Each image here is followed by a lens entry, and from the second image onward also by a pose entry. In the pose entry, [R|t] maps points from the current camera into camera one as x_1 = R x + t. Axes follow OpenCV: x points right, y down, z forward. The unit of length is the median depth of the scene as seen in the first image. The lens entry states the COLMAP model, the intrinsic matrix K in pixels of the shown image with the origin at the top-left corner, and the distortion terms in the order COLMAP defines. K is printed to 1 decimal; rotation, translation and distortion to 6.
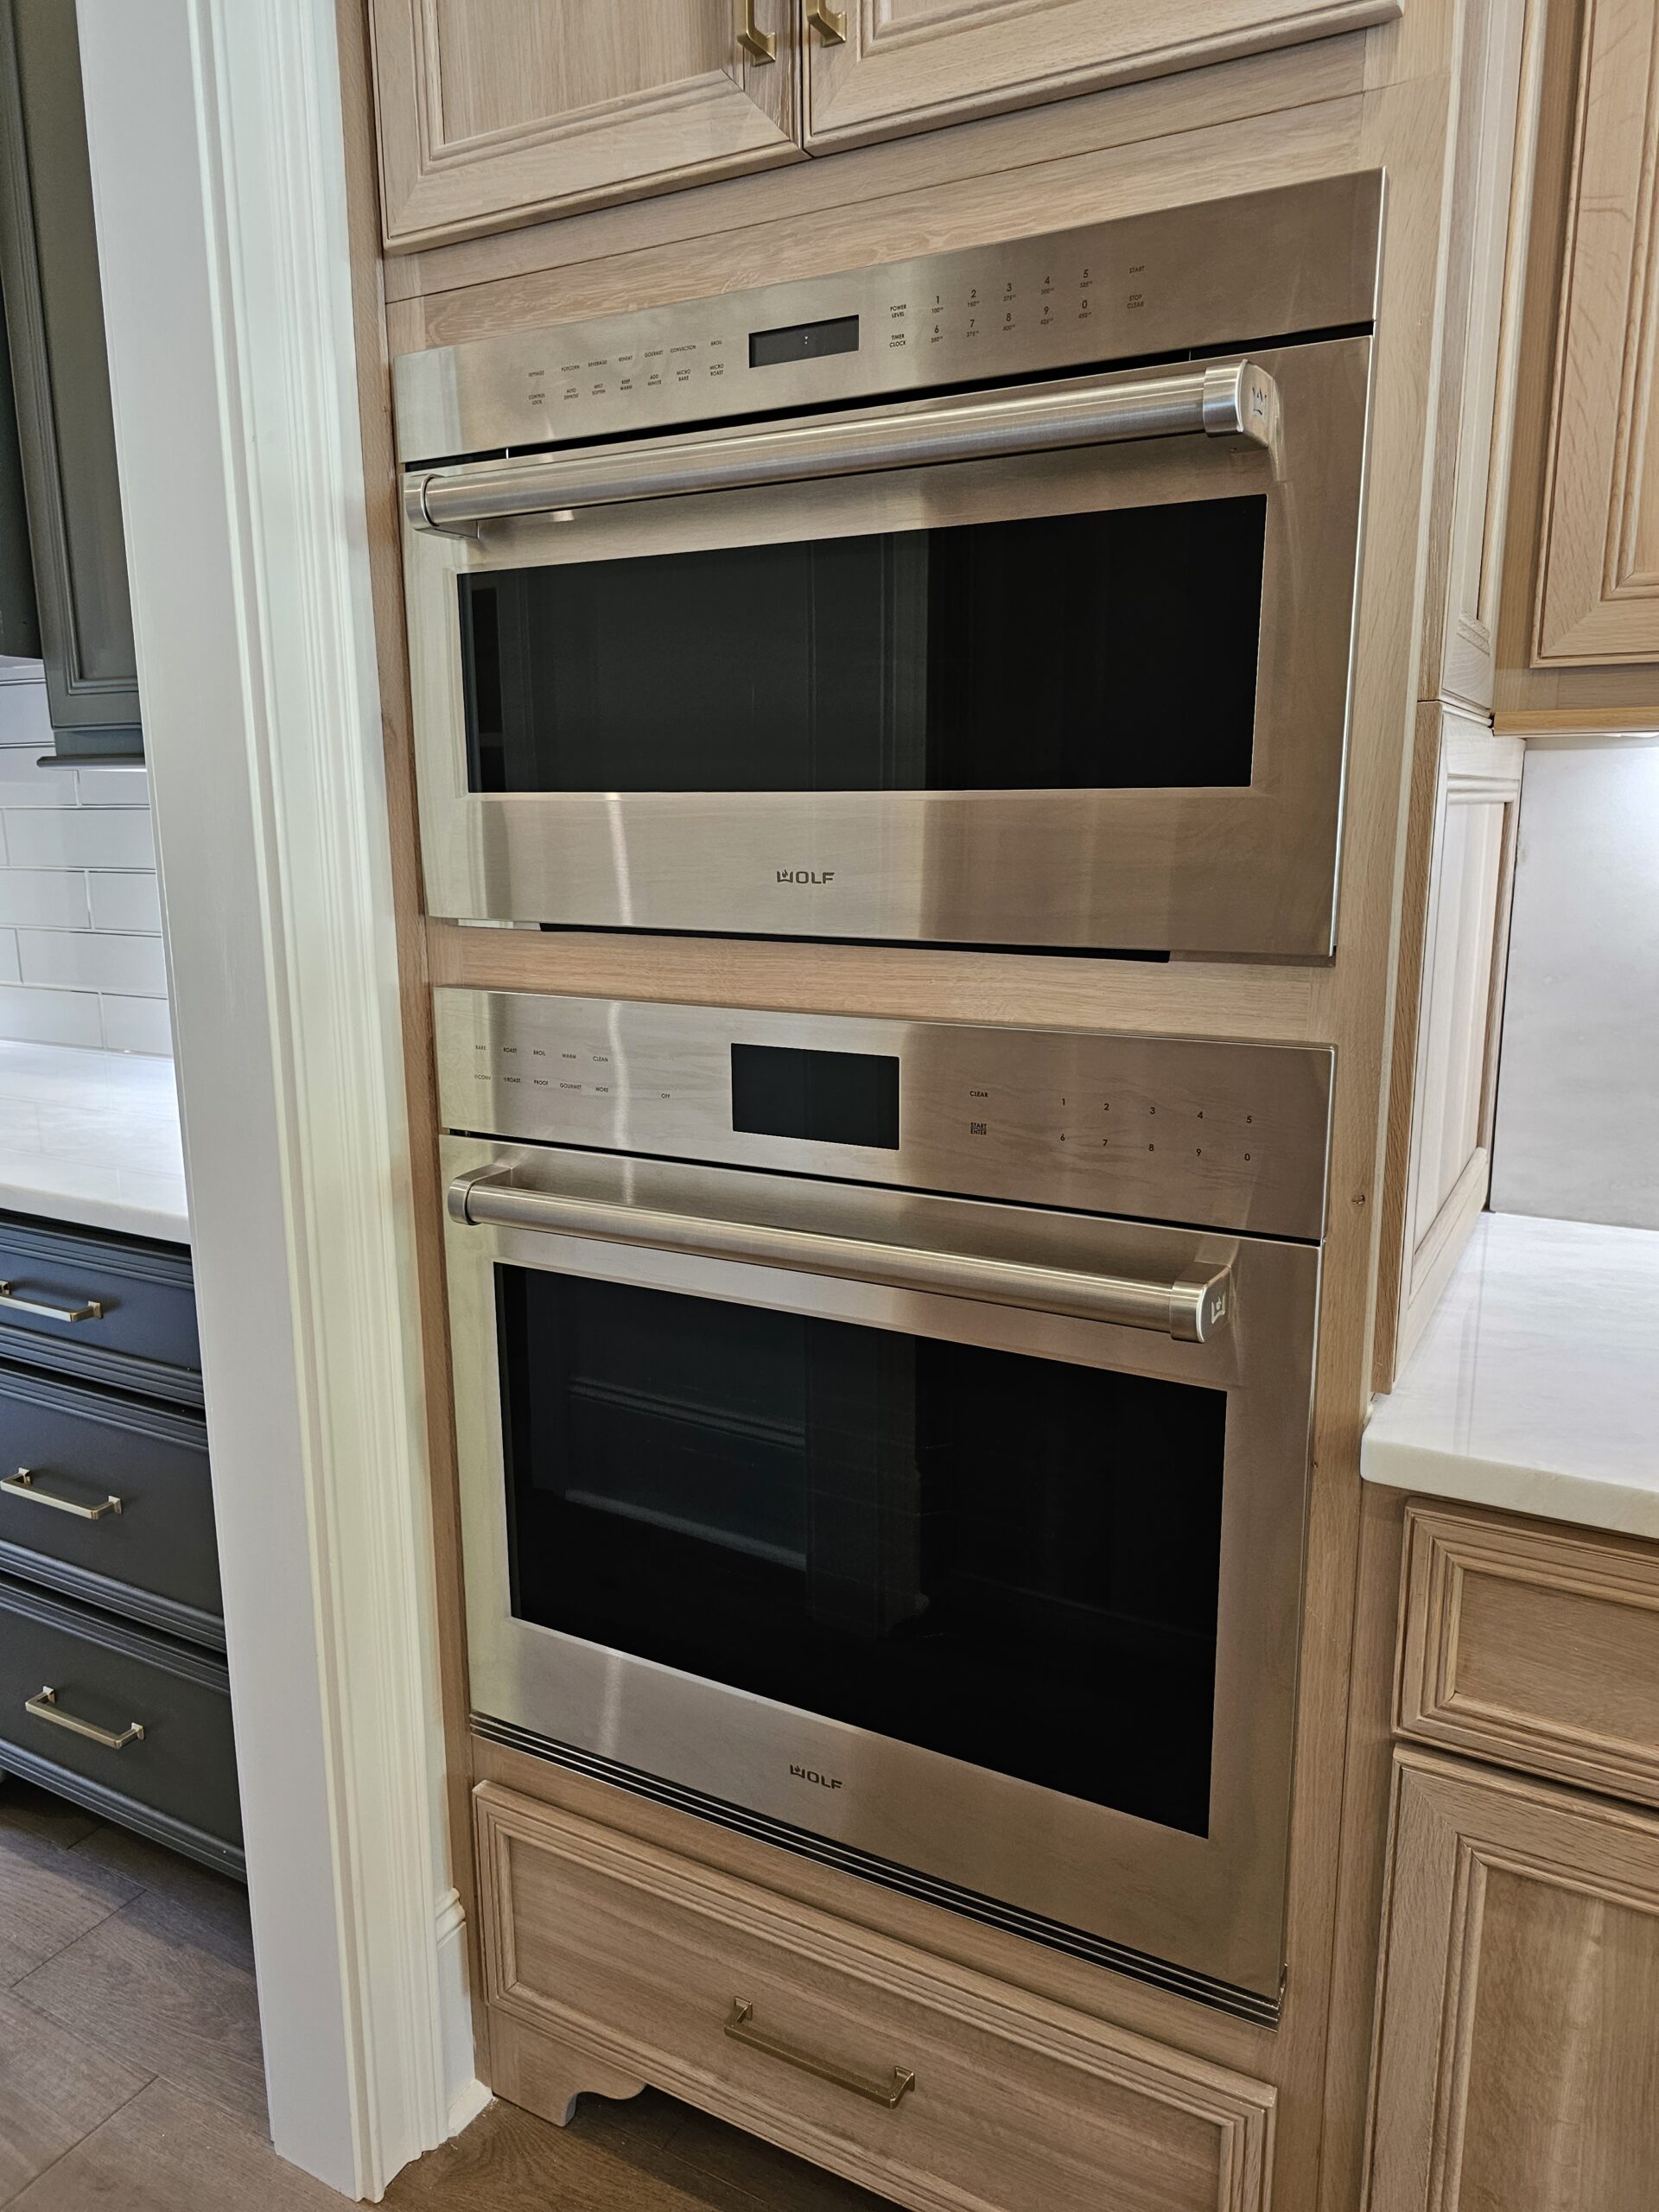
lens RADIAL K [[1459.9, 0, 832.7], [0, 1459.9, 1105.6], [0, 0, 1]] dist [0.054210, -0.033931]
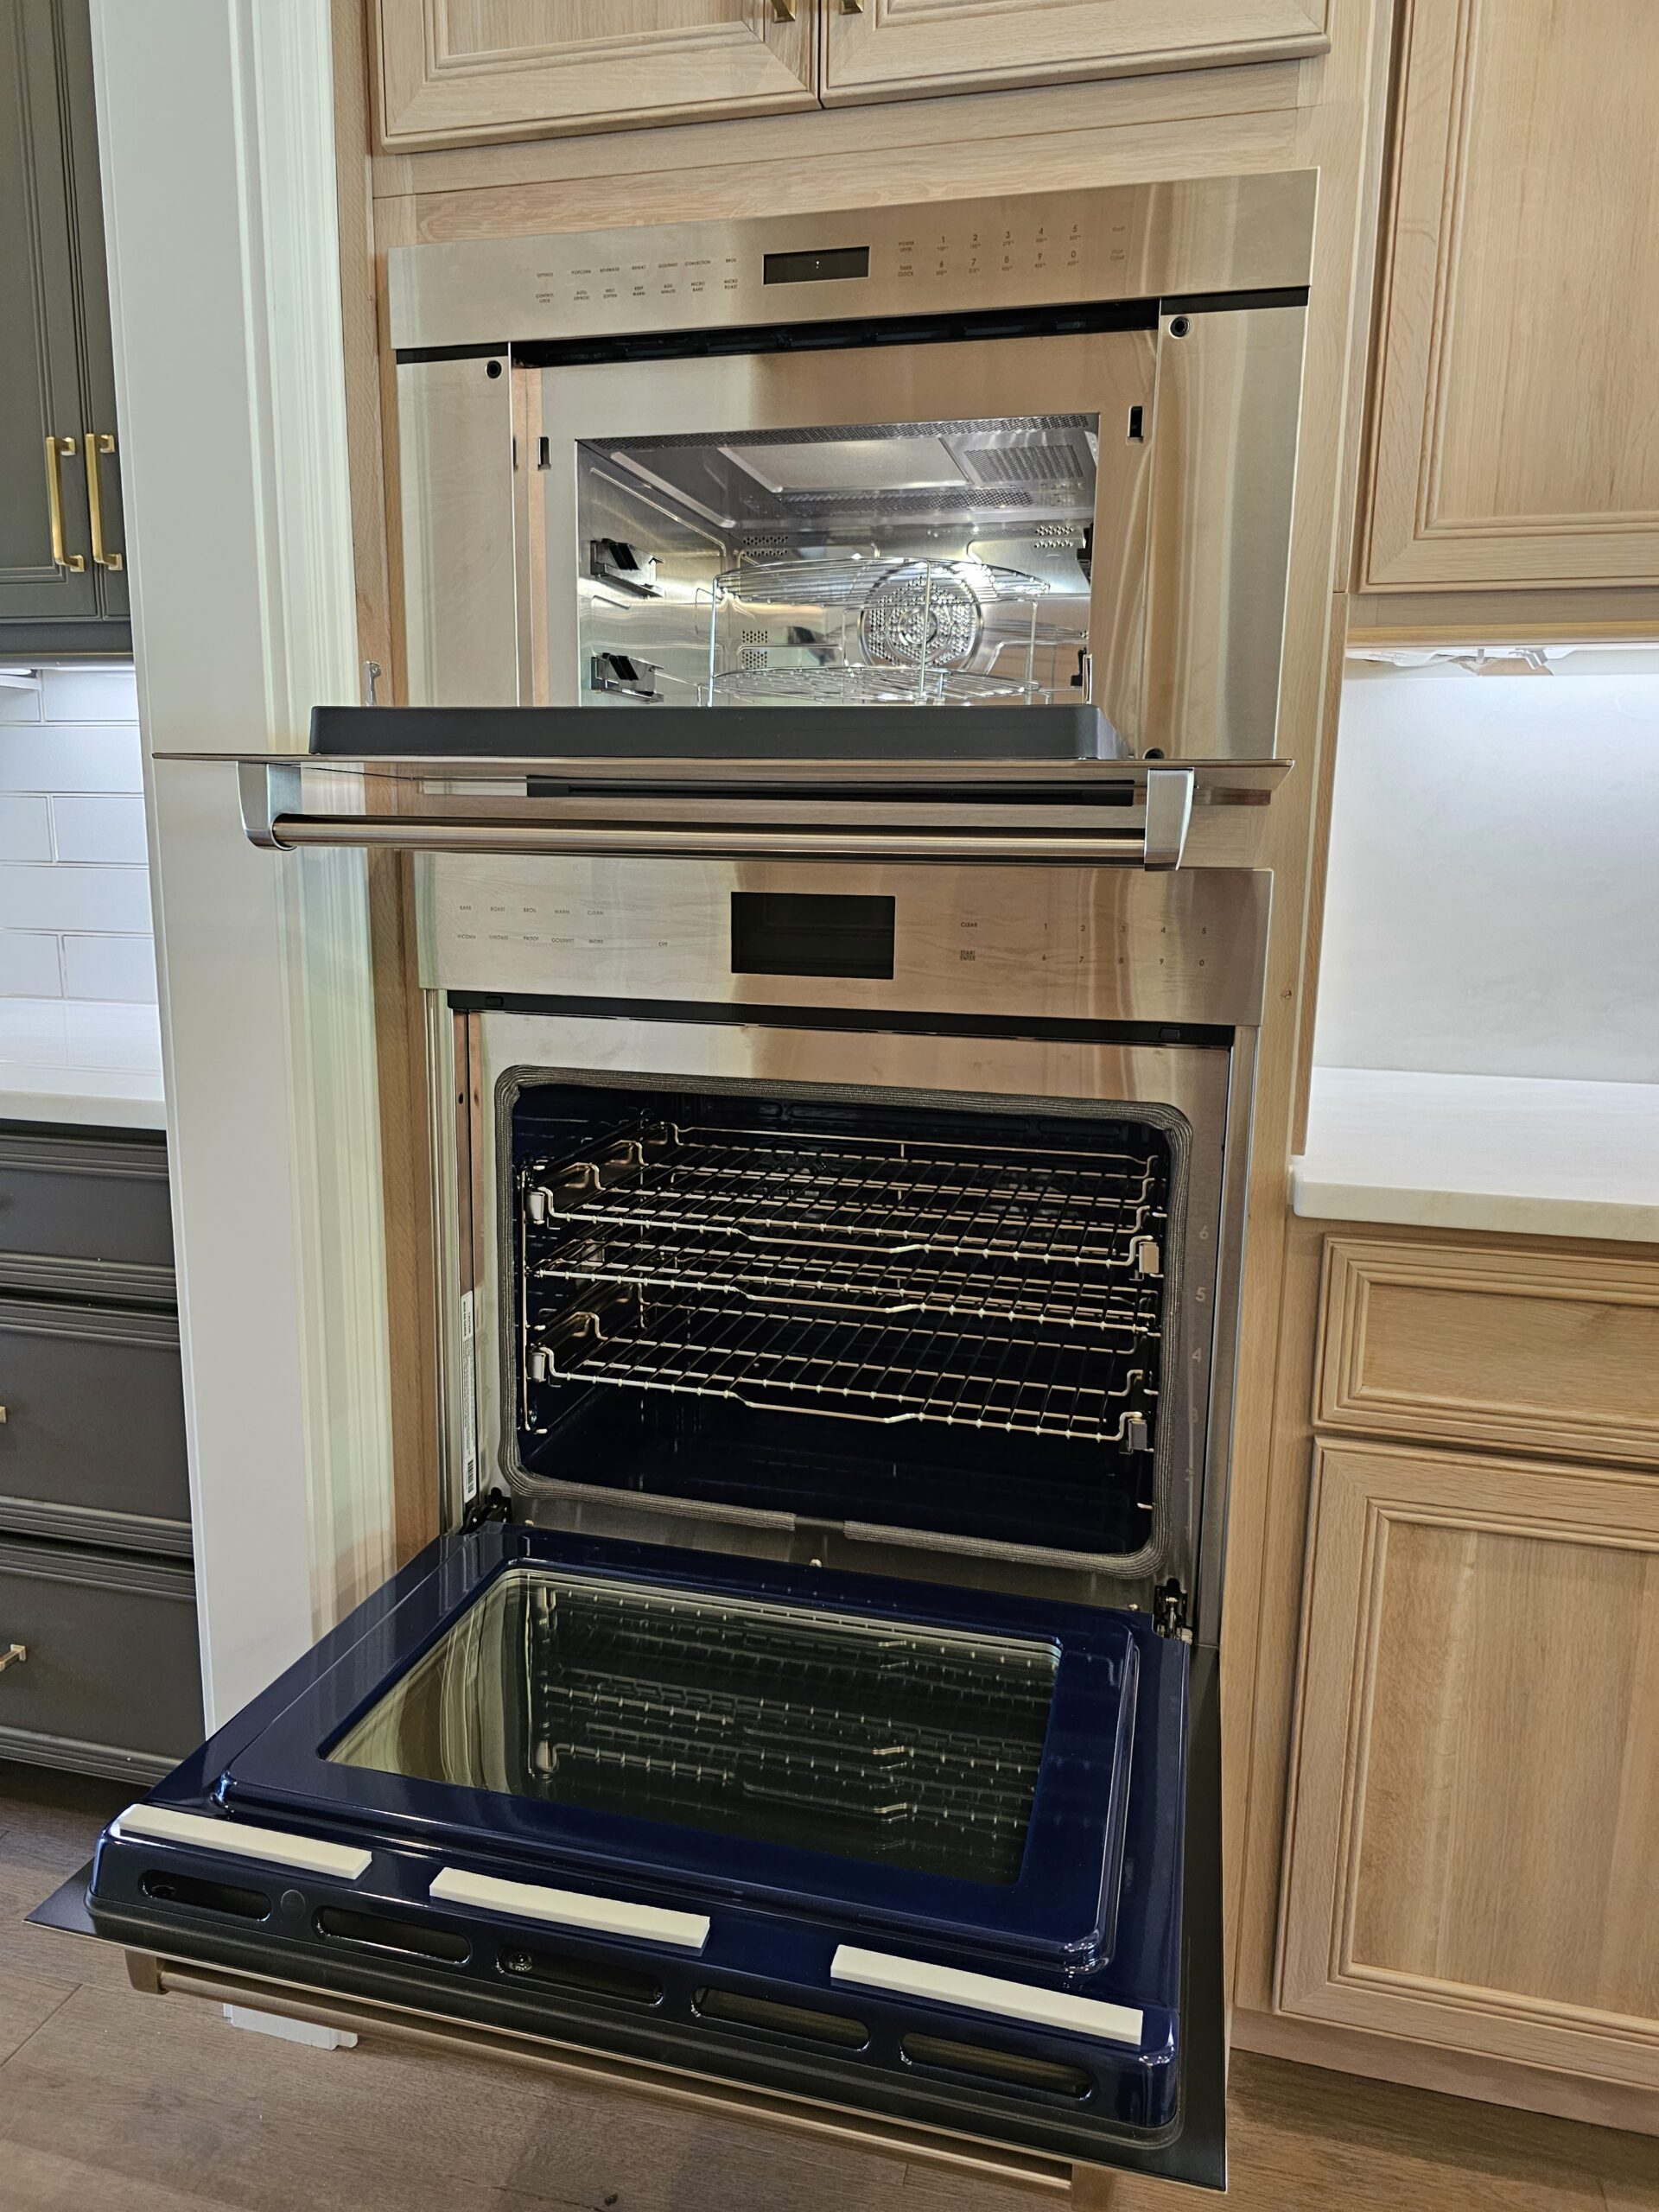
lens RADIAL K [[1459.9, 0, 812.8], [0, 1459.9, 1092.3], [0, 0, 1]] dist [0.054210, -0.033931]
pose [[0.972018, -0.024607, 0.233616, -0.310372], [0.028322, 0.999520, -0.012561, 0.143335], [-0.233195, 0.018826, 0.972248, -0.111079]]
